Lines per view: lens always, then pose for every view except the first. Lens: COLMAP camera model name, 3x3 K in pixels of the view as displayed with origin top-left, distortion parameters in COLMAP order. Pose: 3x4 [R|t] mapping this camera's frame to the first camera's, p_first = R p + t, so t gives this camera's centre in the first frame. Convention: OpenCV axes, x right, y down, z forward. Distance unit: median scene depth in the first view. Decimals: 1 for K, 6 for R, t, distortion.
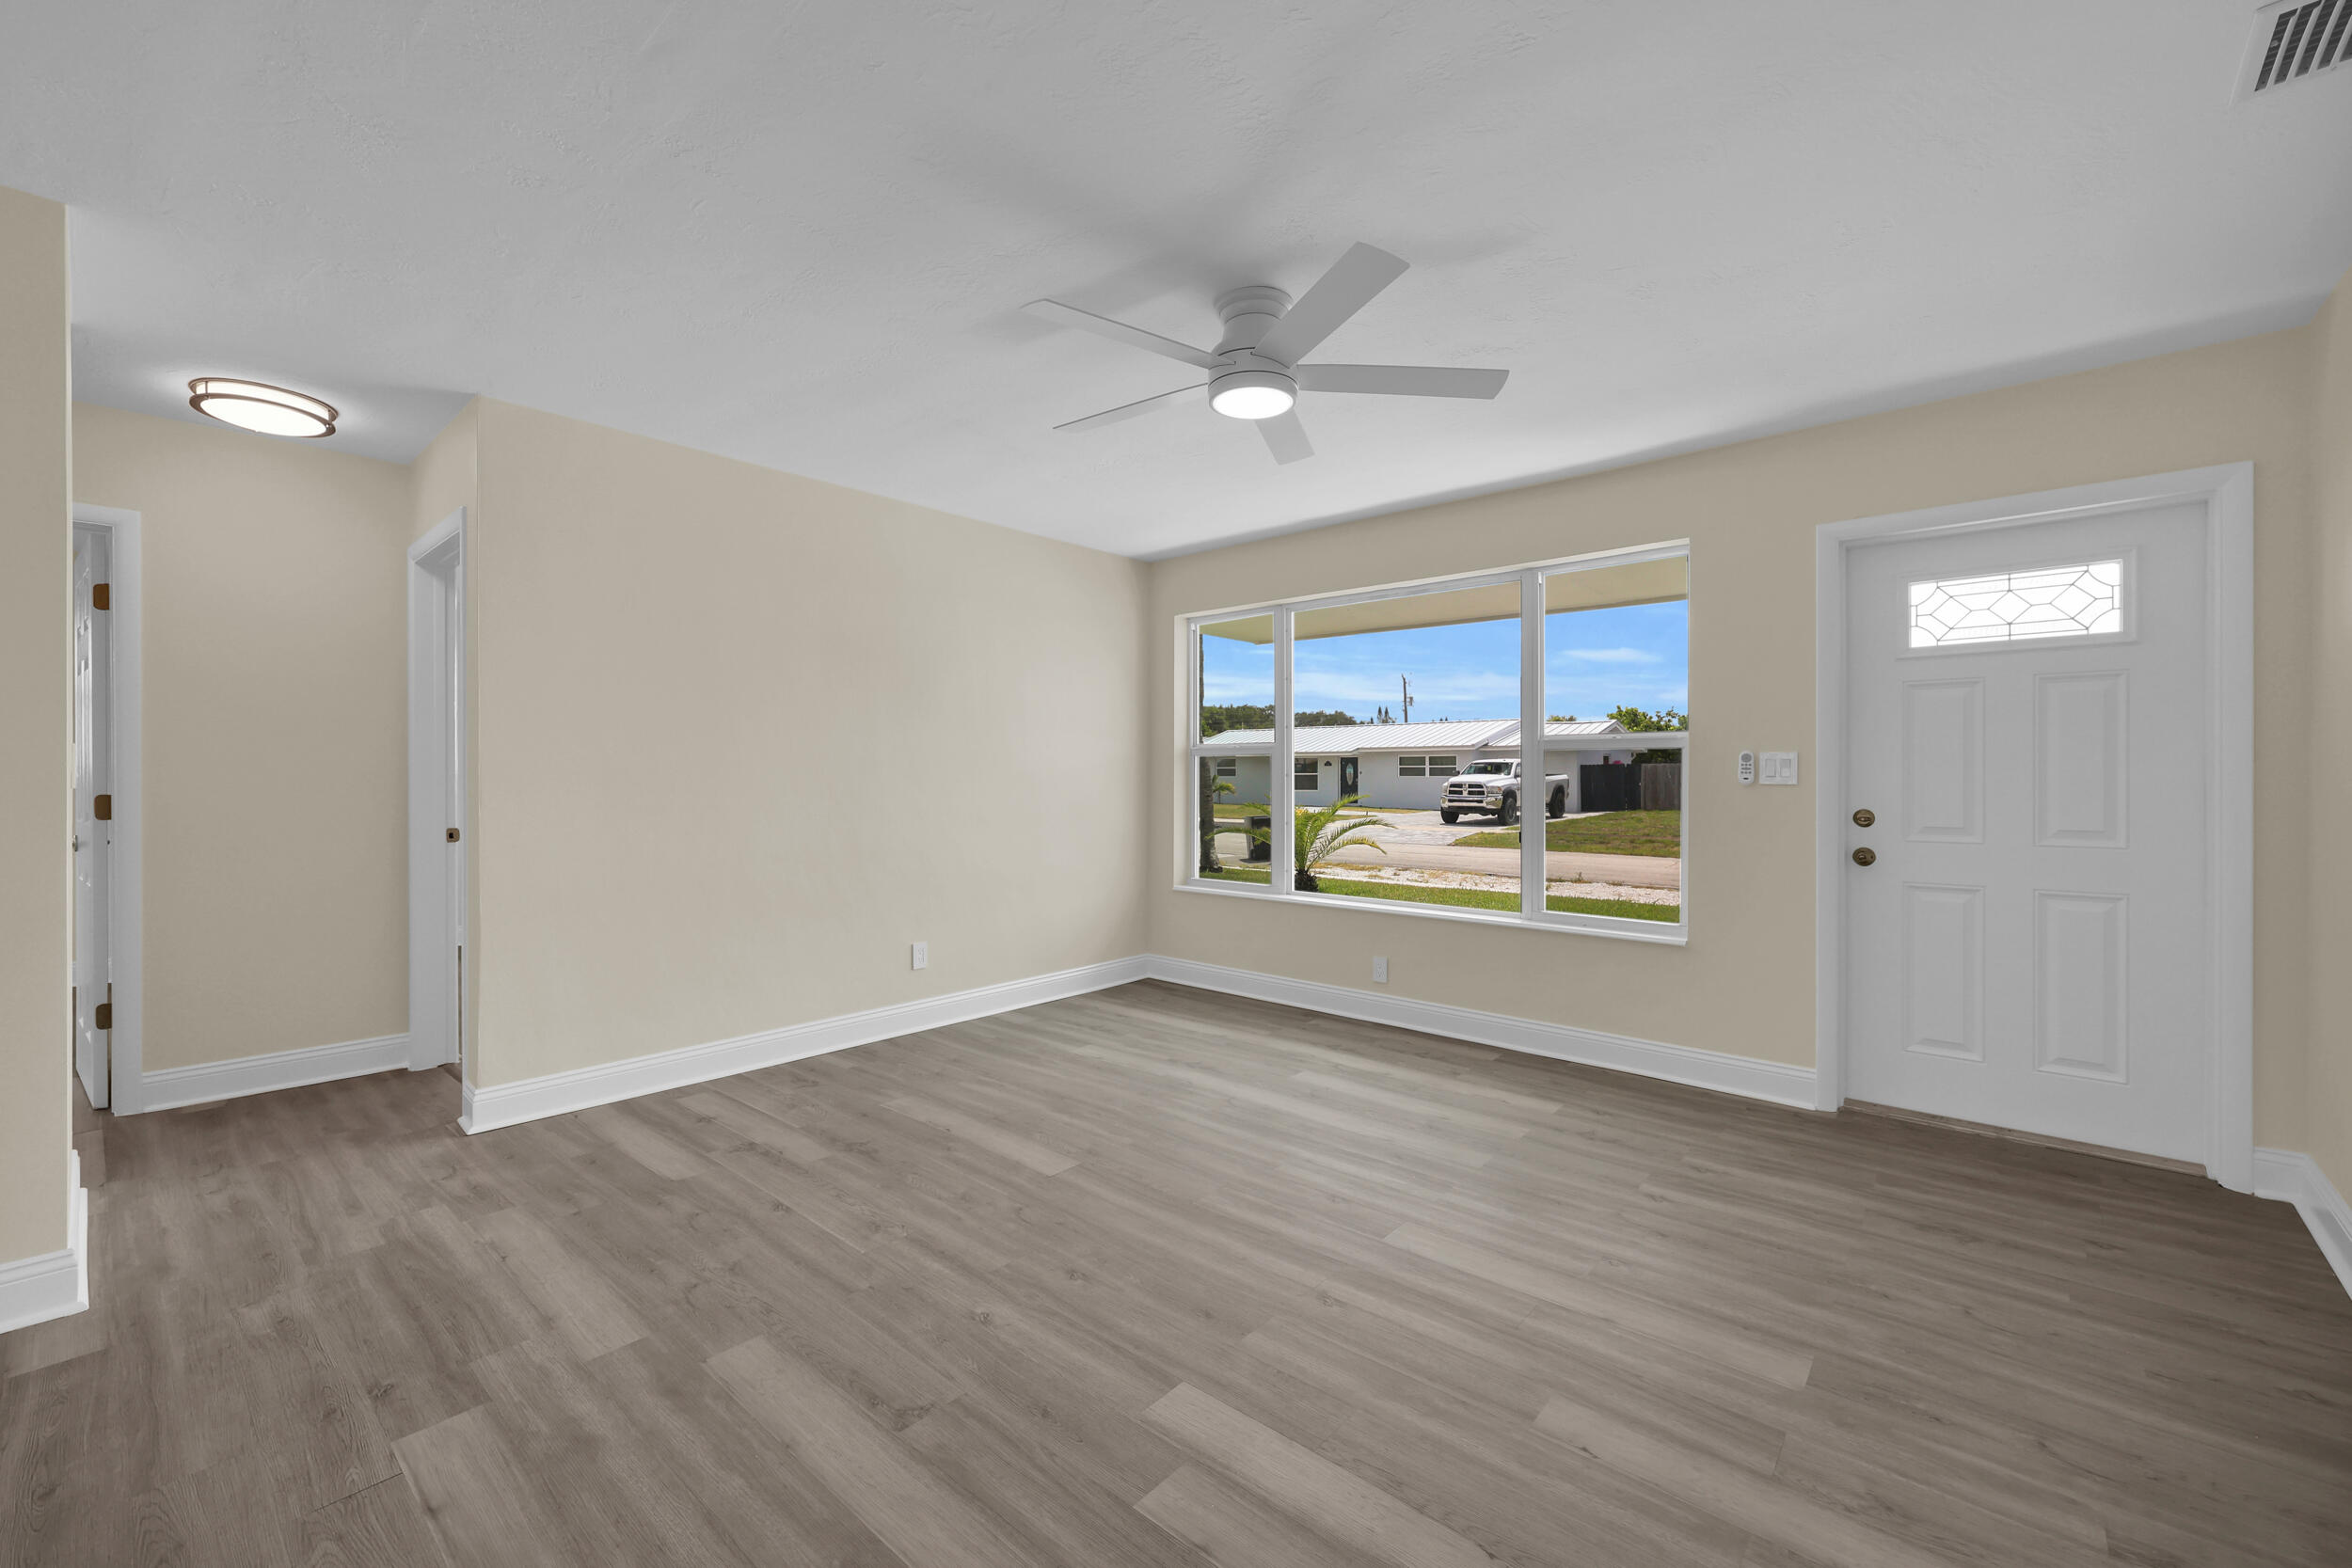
lens RADIAL K [[958.7, 0, 1186.6], [0, 958.7, 770.0], [0, 0, 1]] dist [-0.000230, 0.000493]
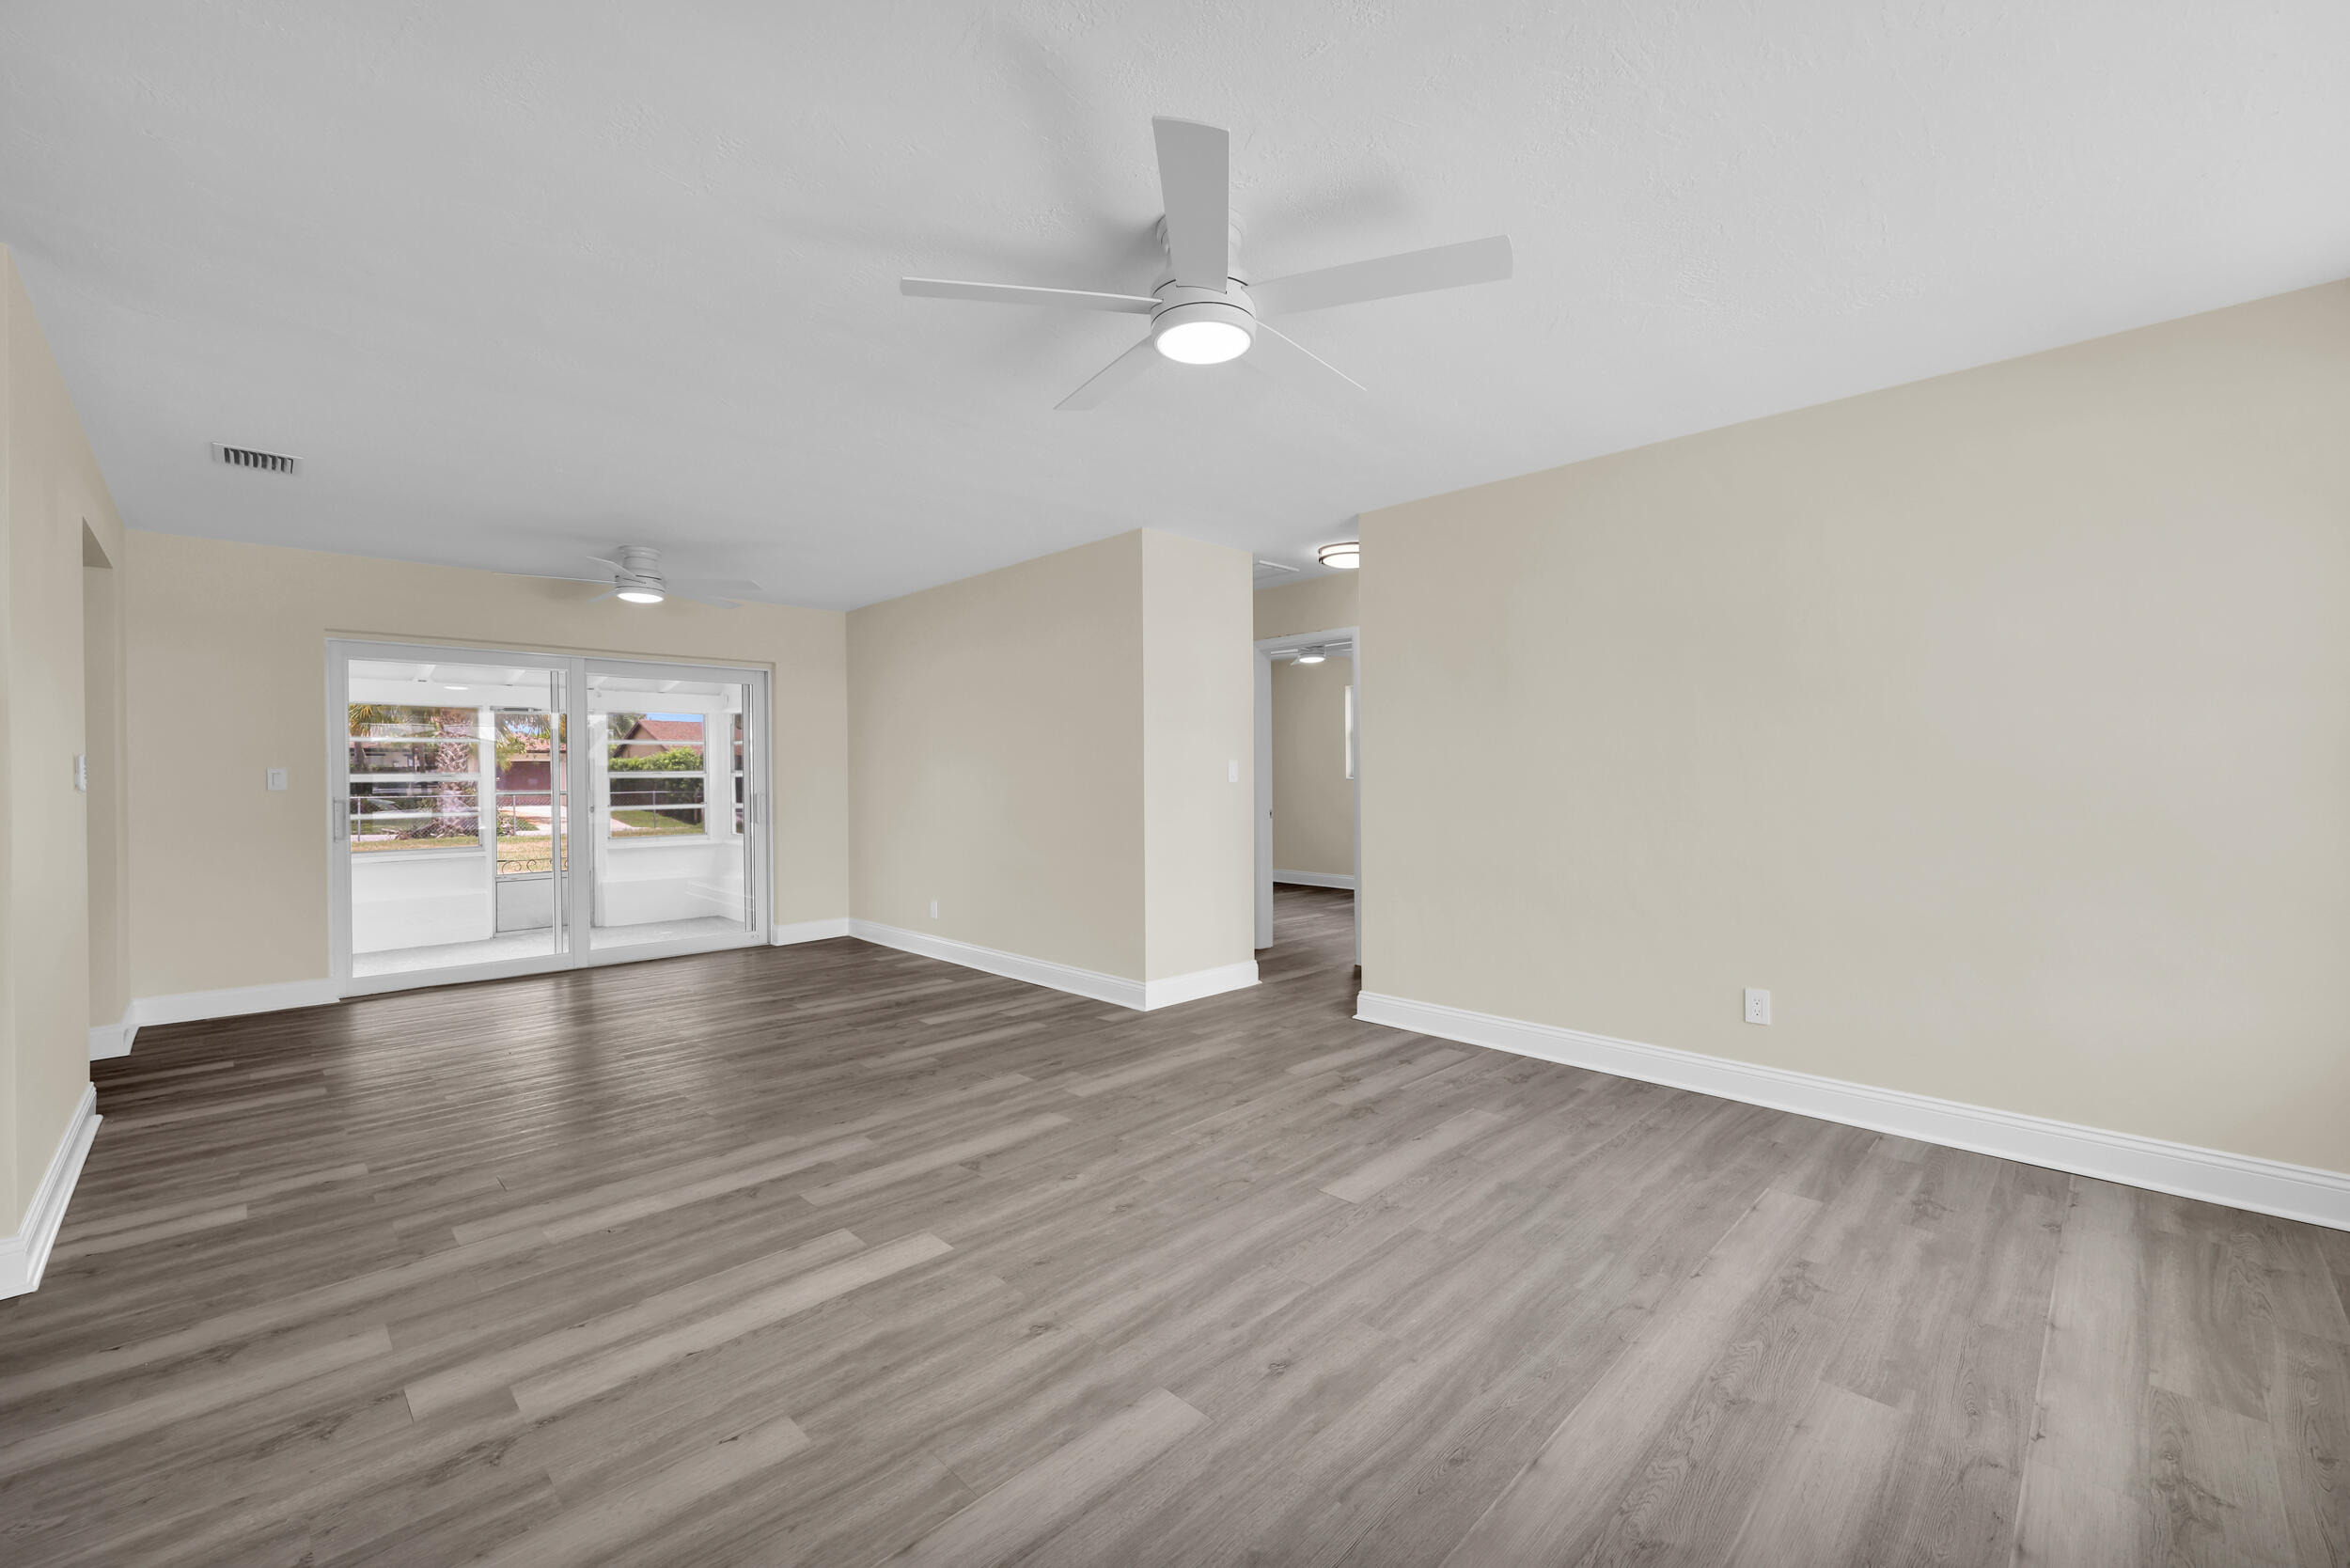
lens RADIAL K [[958.0, 0, 1163.6], [0, 958.0, 788.6], [0, 0, 1]] dist [-0.000230, 0.000493]
pose [[-0.088768, 0.011656, -0.995984, 0.837121], [0.011654, 0.999875, 0.010663, 0.006731], [0.995984, -0.010661, -0.088893, 0.941592]]
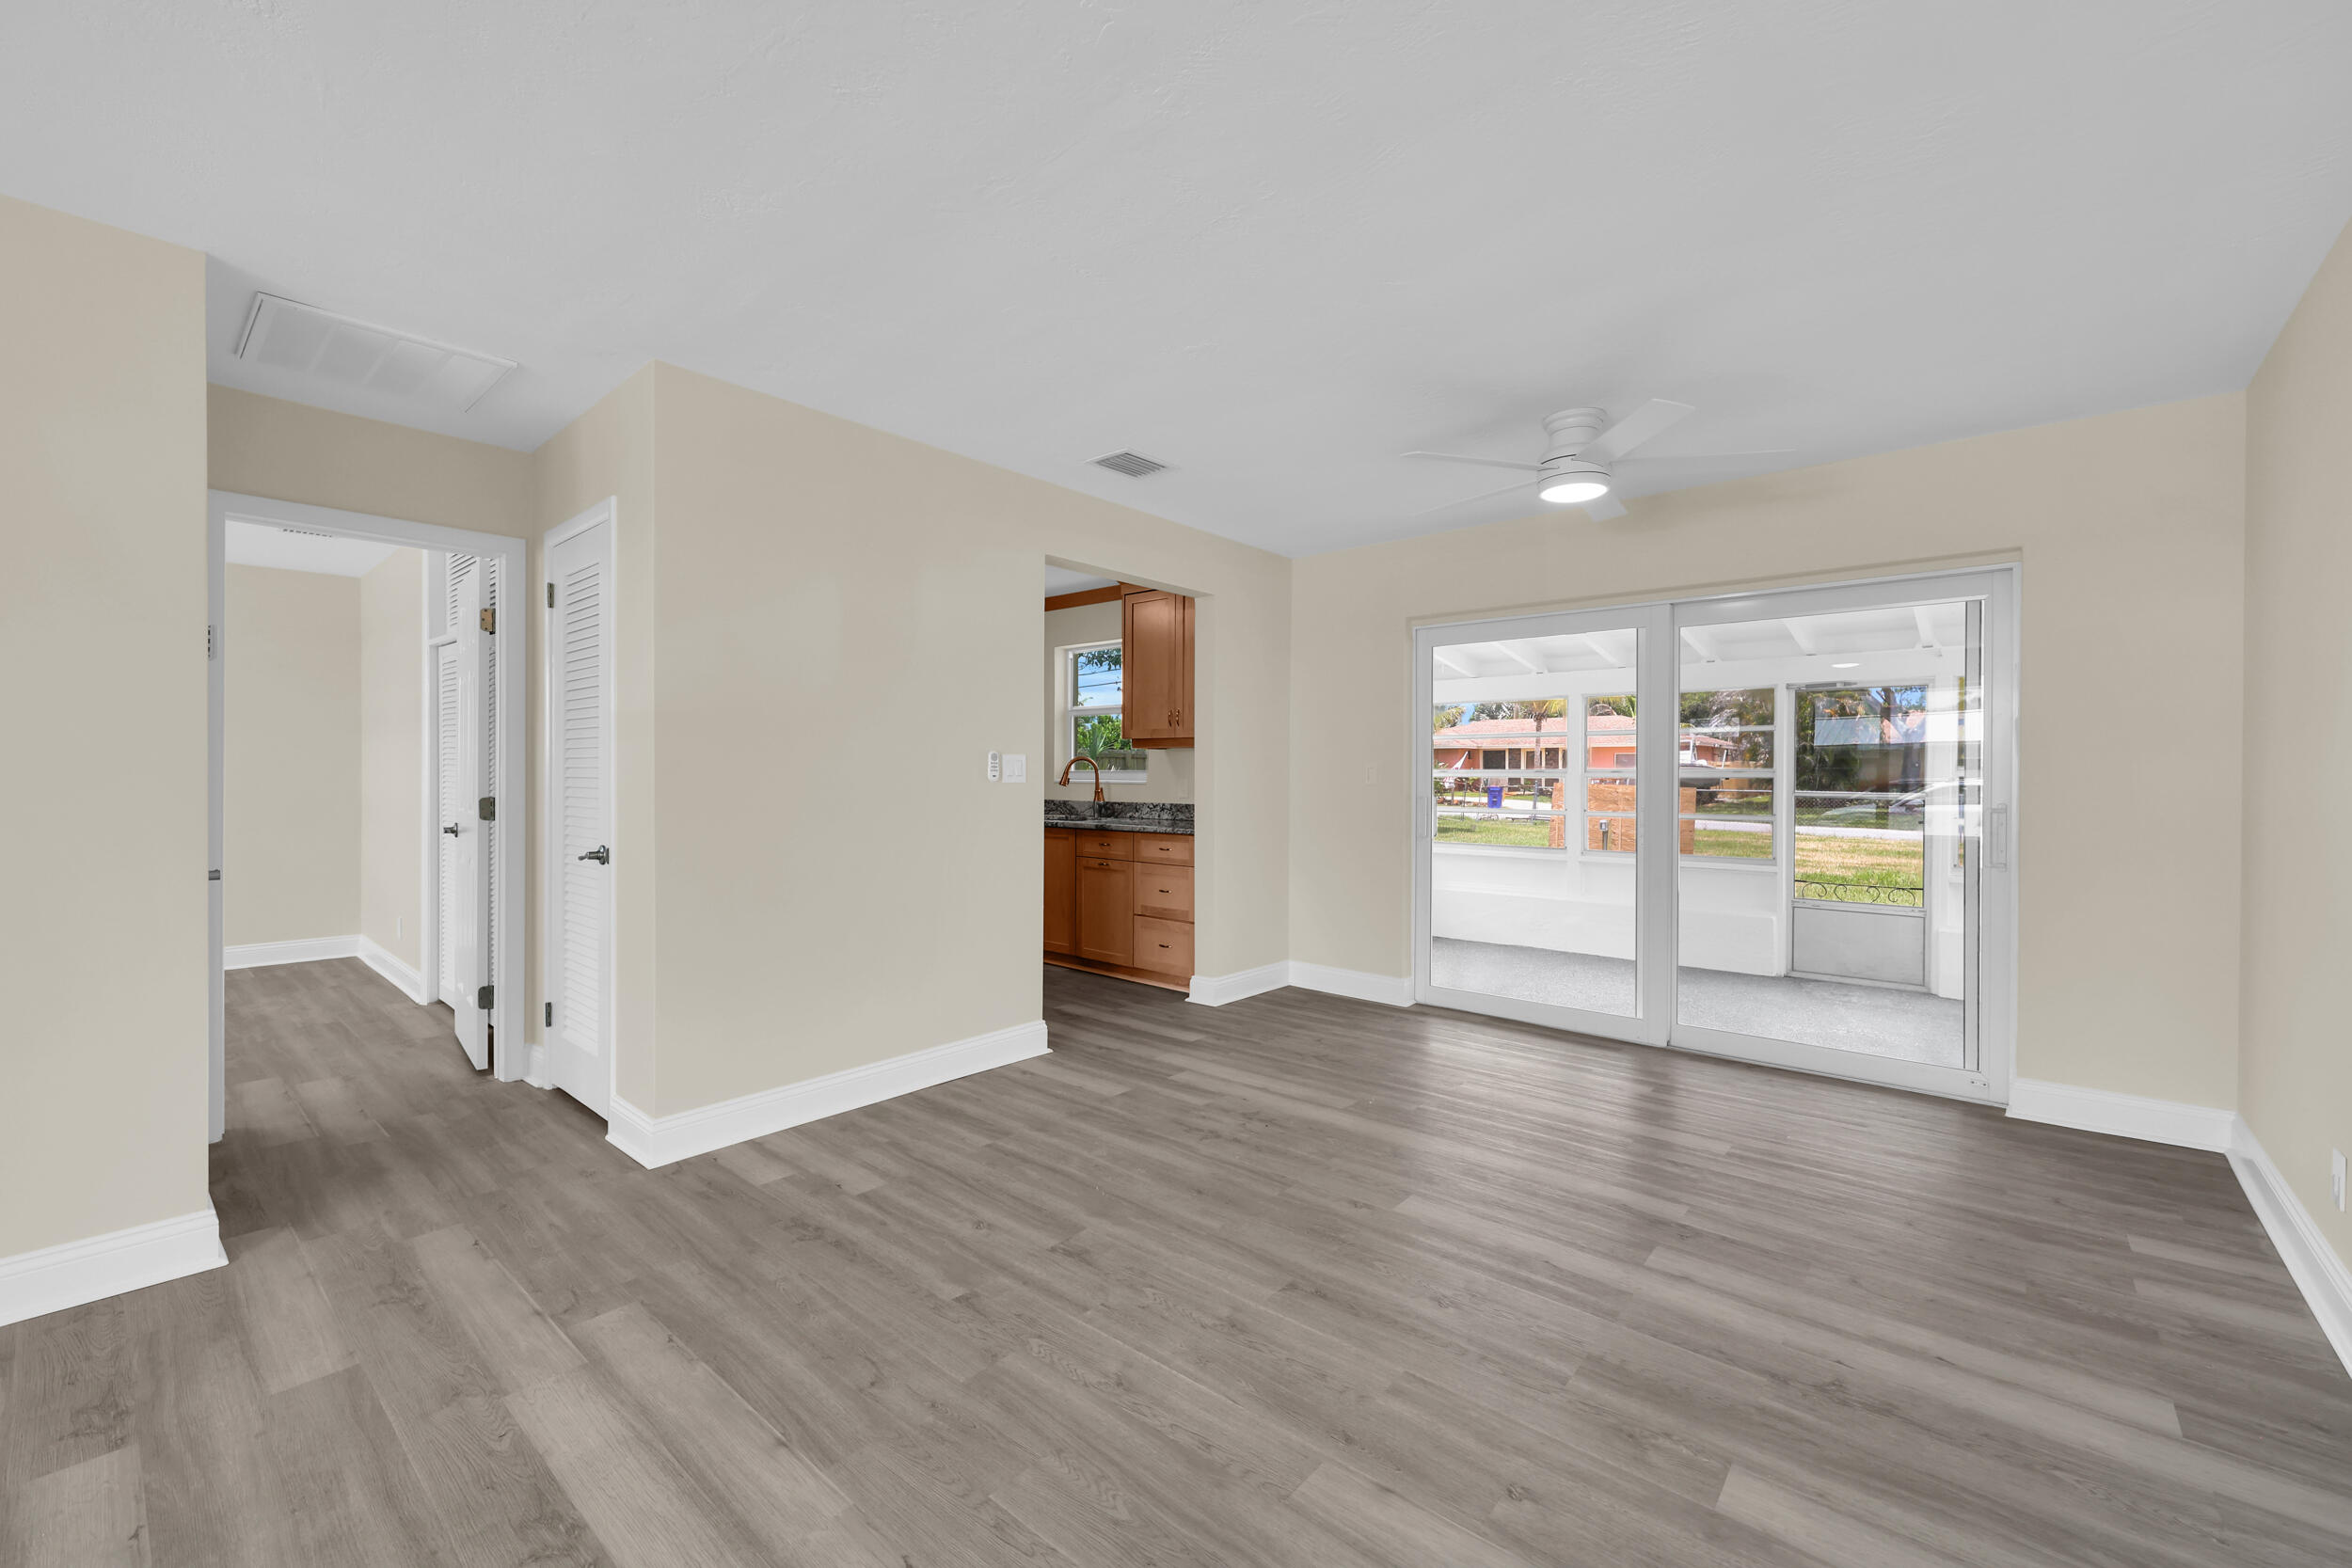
lens RADIAL K [[951.3, 0, 1186.2], [0, 951.3, 779.2], [0, 0, 1]] dist [0.003188, -0.002609]
pose [[-0.999981, -0.005781, -0.002140, -0.444949], [-0.005780, 0.999983, -0.000736, 0.003246], [0.002144, -0.000723, -0.999997, 0.949069]]
